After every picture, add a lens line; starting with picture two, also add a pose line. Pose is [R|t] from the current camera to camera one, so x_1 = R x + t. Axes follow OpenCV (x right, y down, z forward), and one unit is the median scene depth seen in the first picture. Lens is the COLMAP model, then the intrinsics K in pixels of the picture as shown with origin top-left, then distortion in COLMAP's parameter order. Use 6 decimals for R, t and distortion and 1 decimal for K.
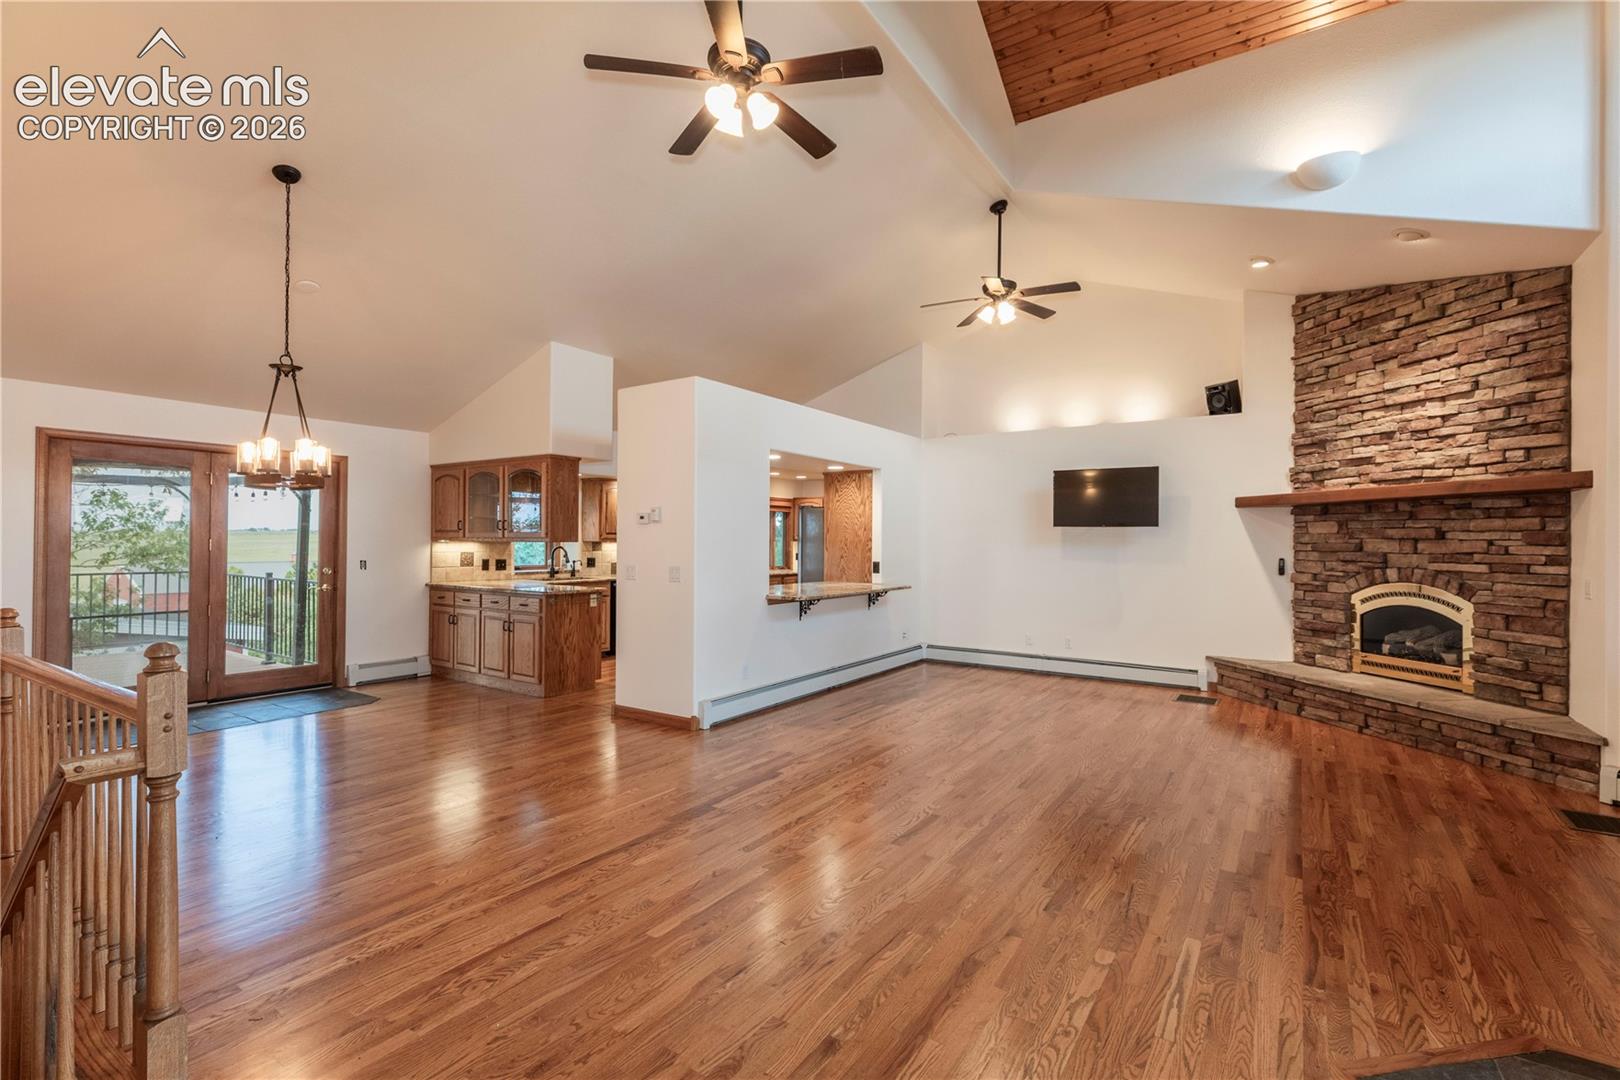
lens RADIAL K [[729.1, 0, 813.1], [0, 729.1, 535.3], [0, 0, 1]] dist [0.008021, -0.000430]
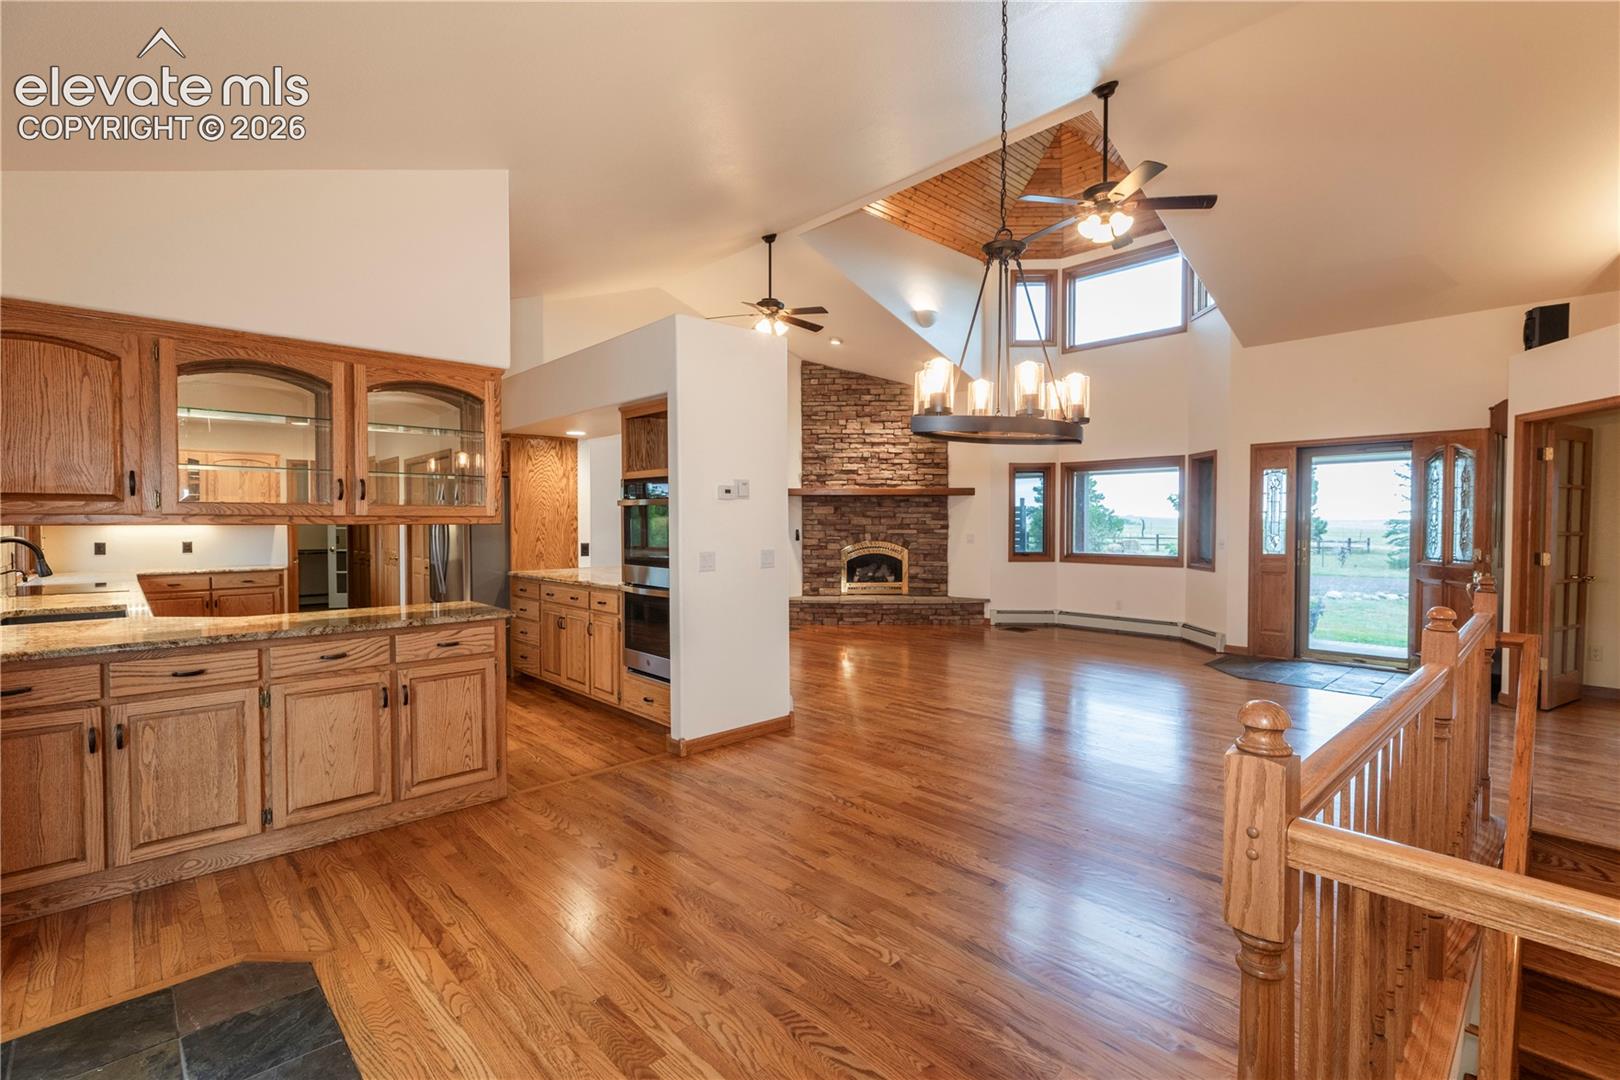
lens RADIAL K [[729.1, 0, 813.8], [0, 729.1, 537.1], [0, 0, 1]] dist [0.008021, -0.000430]
pose [[0.221462, -0.027902, 0.974770, -0.902064], [-0.004334, 0.999553, 0.029596, 0.001689], [-0.975159, -0.010779, 0.221242, 0.667112]]
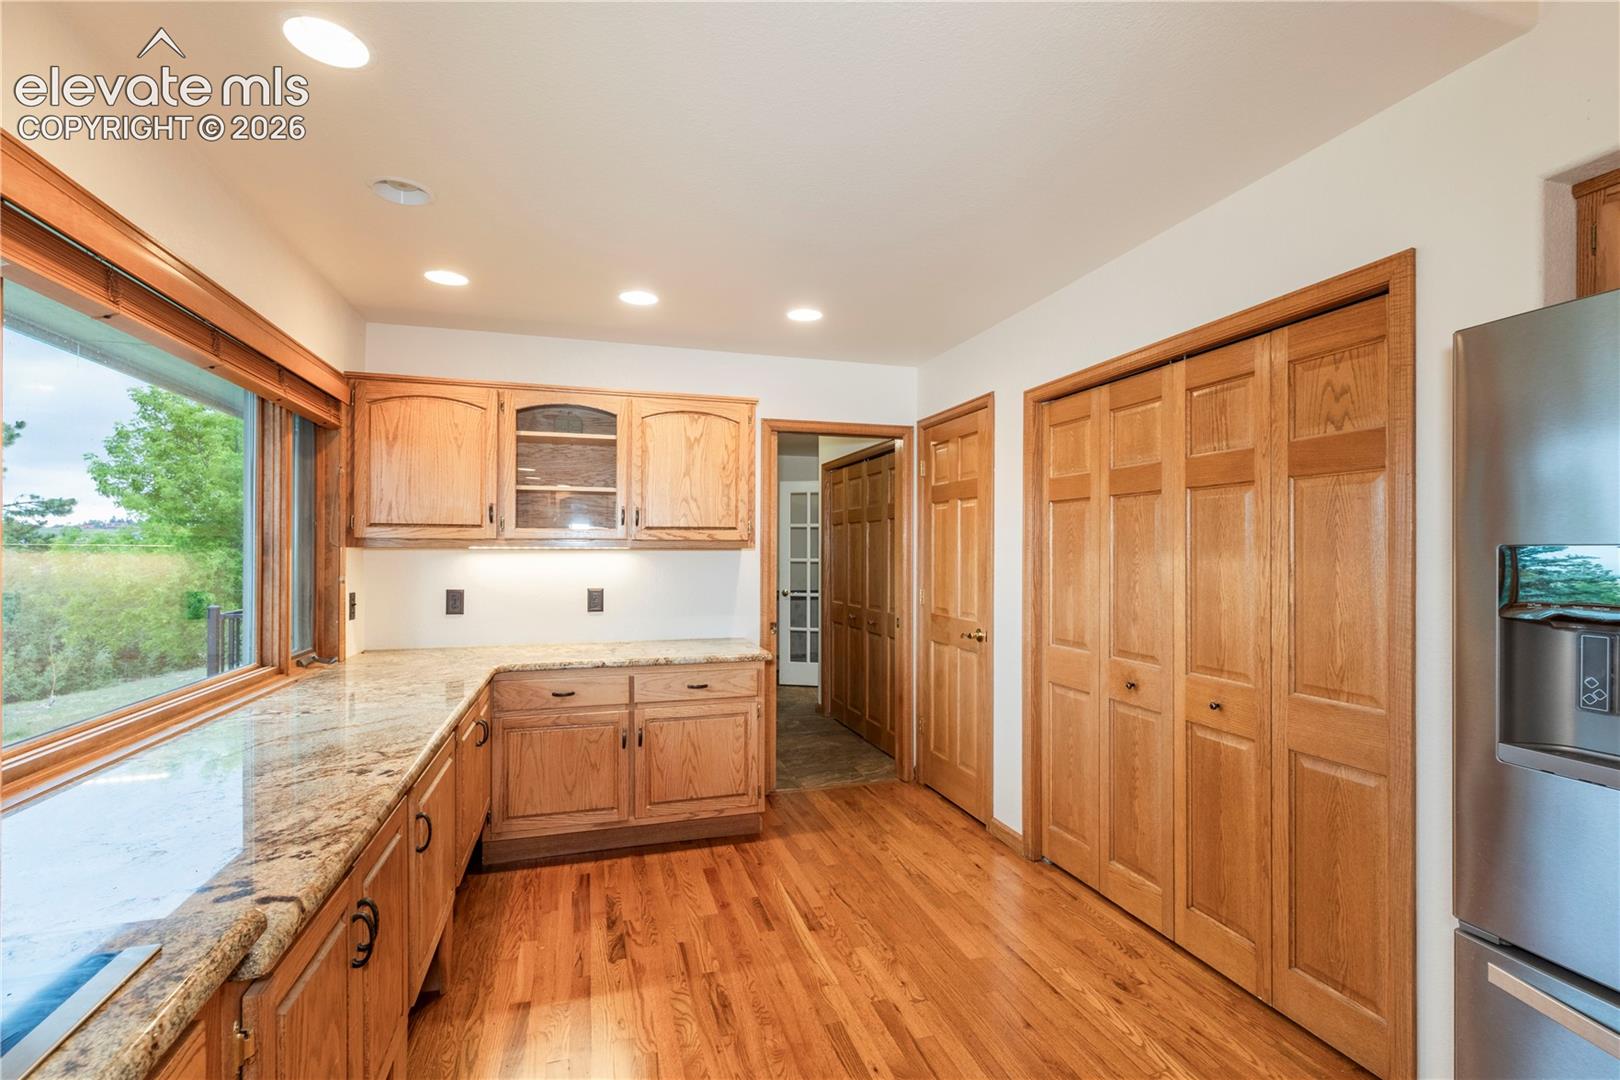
lens RADIAL K [[729.1, 0, 806.3], [0, 729.1, 549.6], [0, 0, 1]] dist [0.008021, -0.000430]
pose [[0.628321, -0.000902, 0.777954, -0.254951], [-0.004596, 0.999978, 0.004871, 0.015559], [-0.777941, -0.006635, 0.628303, 1.503153]]
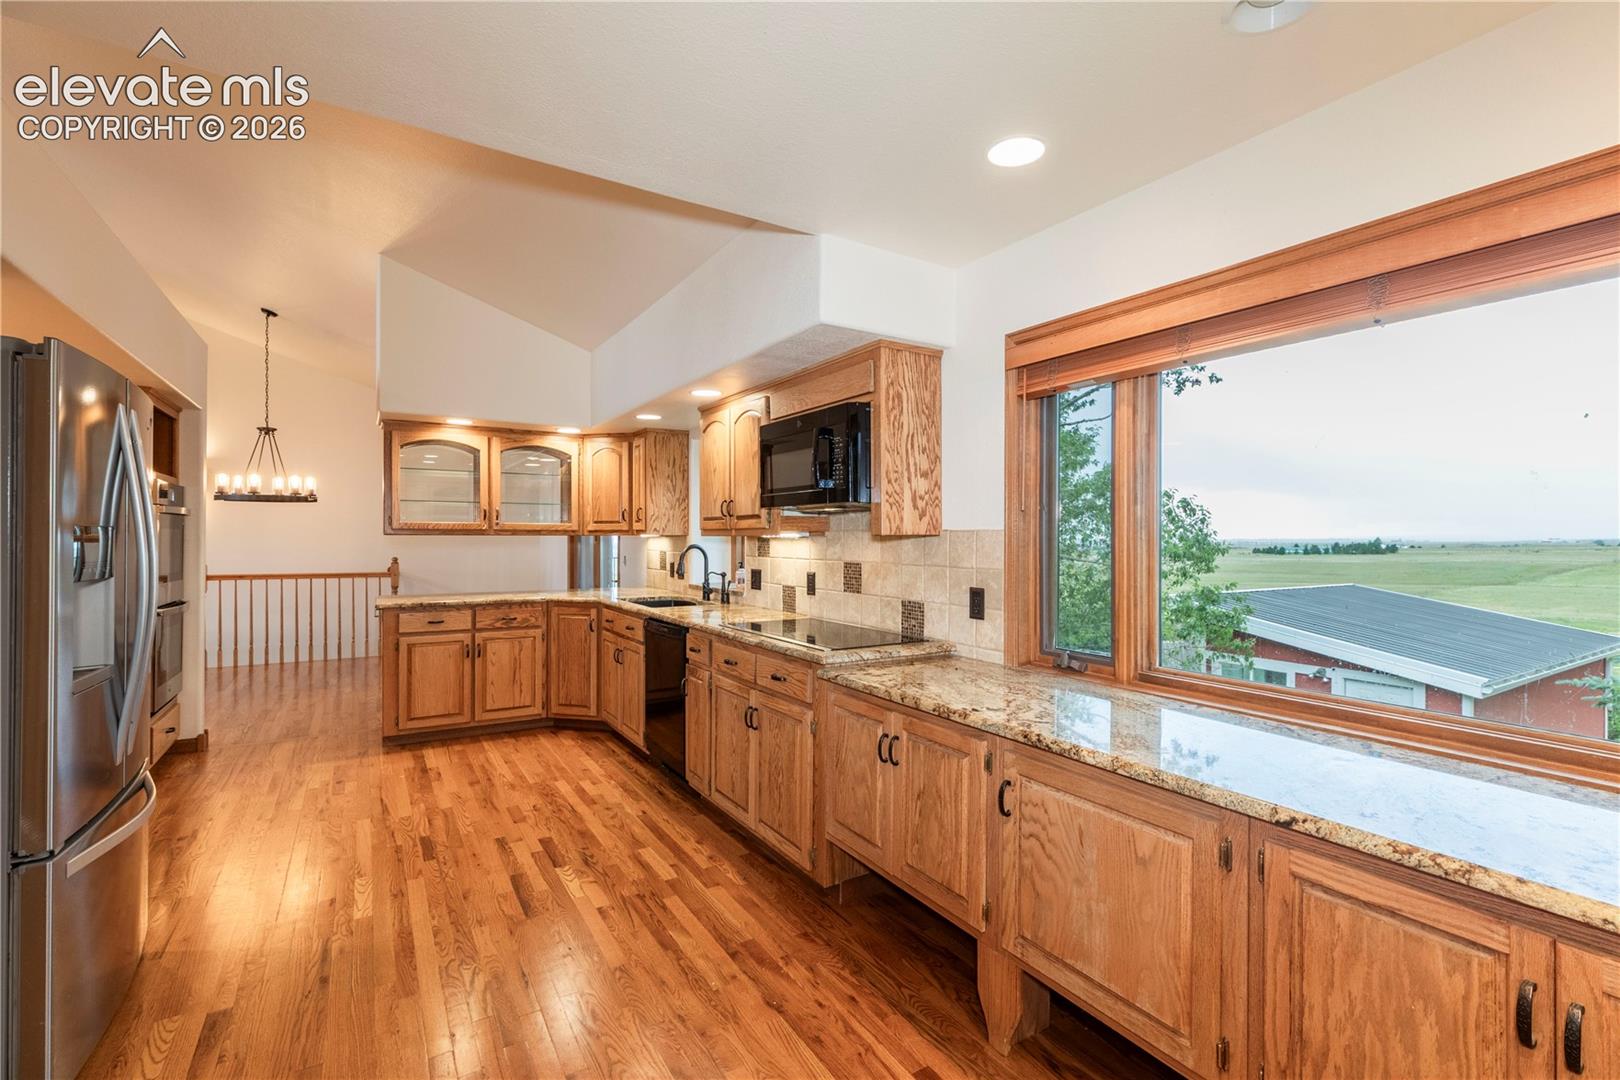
lens RADIAL K [[729.1, 0, 809.0], [0, 729.1, 543.7], [0, 0, 1]] dist [0.008021, -0.000430]
pose [[-0.417366, 0.000645, -0.908738, 0.182436], [0.000250, 1.000000, 0.000595, 0.019240], [0.908738, 0.000021, -0.417366, 1.844831]]
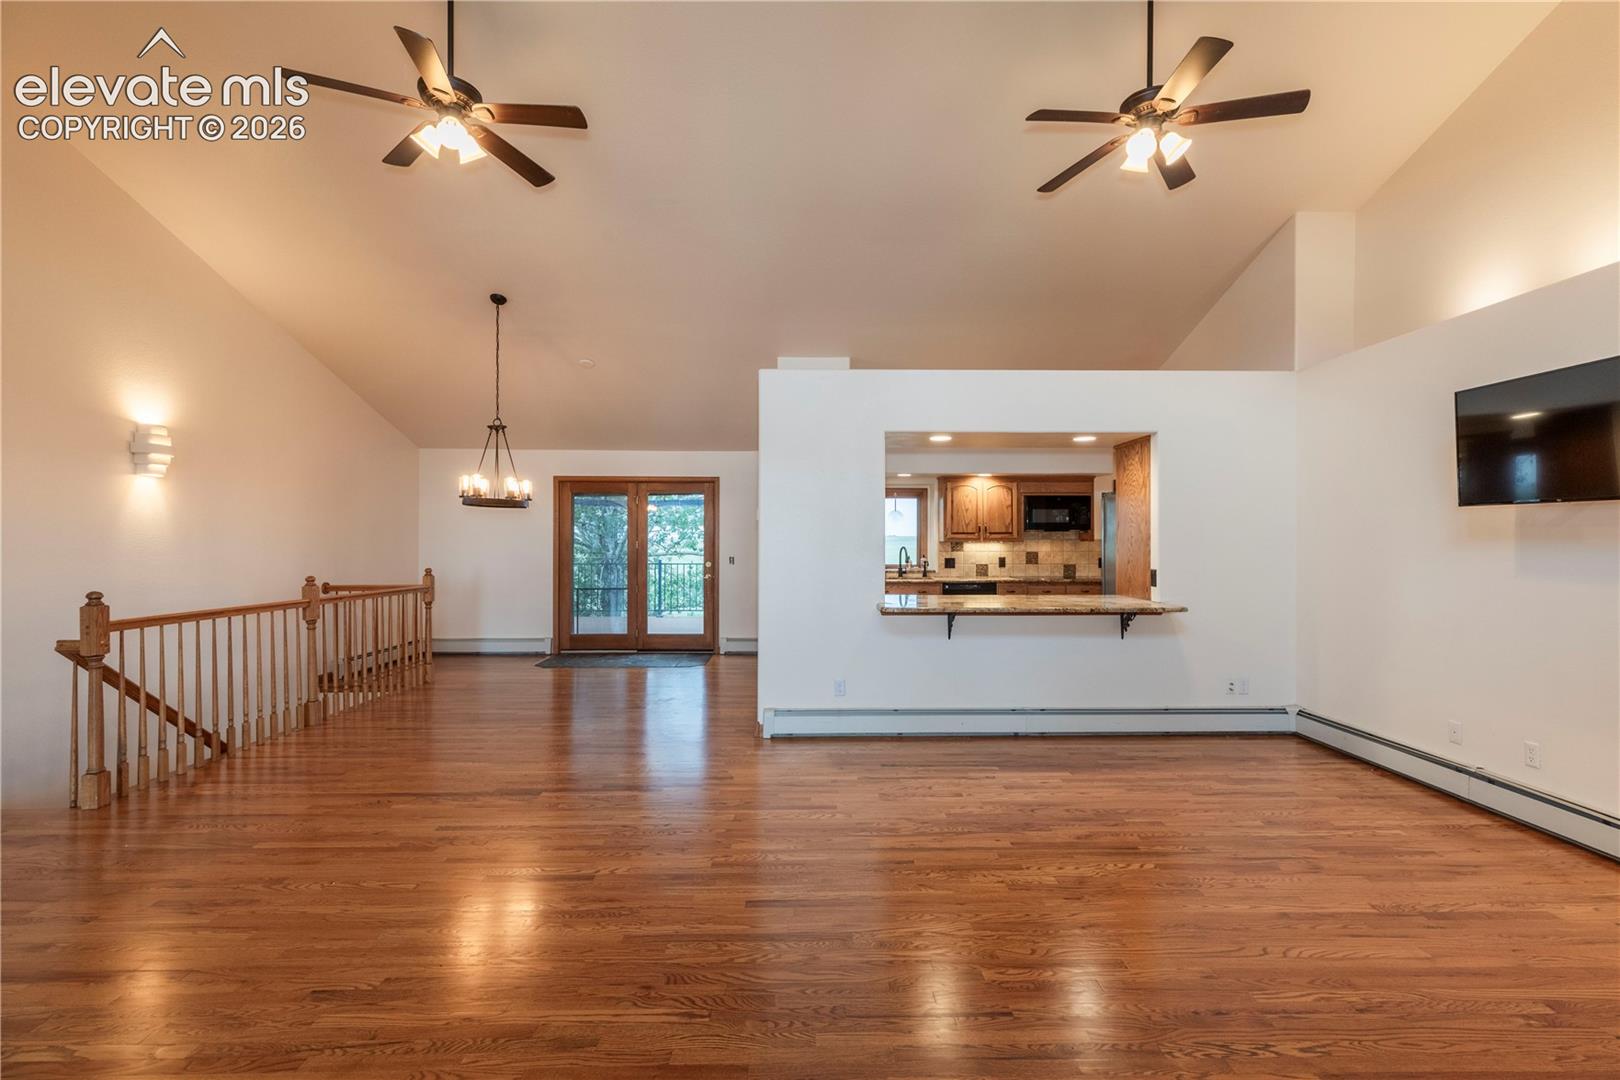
lens RADIAL K [[729.1, 0, 817.1], [0, 729.1, 536.2], [0, 0, 1]] dist [0.008021, -0.000430]
pose [[0.574417, -0.009665, -0.818506, 0.585164], [0.009943, 0.999939, -0.004829, 0.006056], [0.818503, -0.005365, 0.574478, 0.441368]]
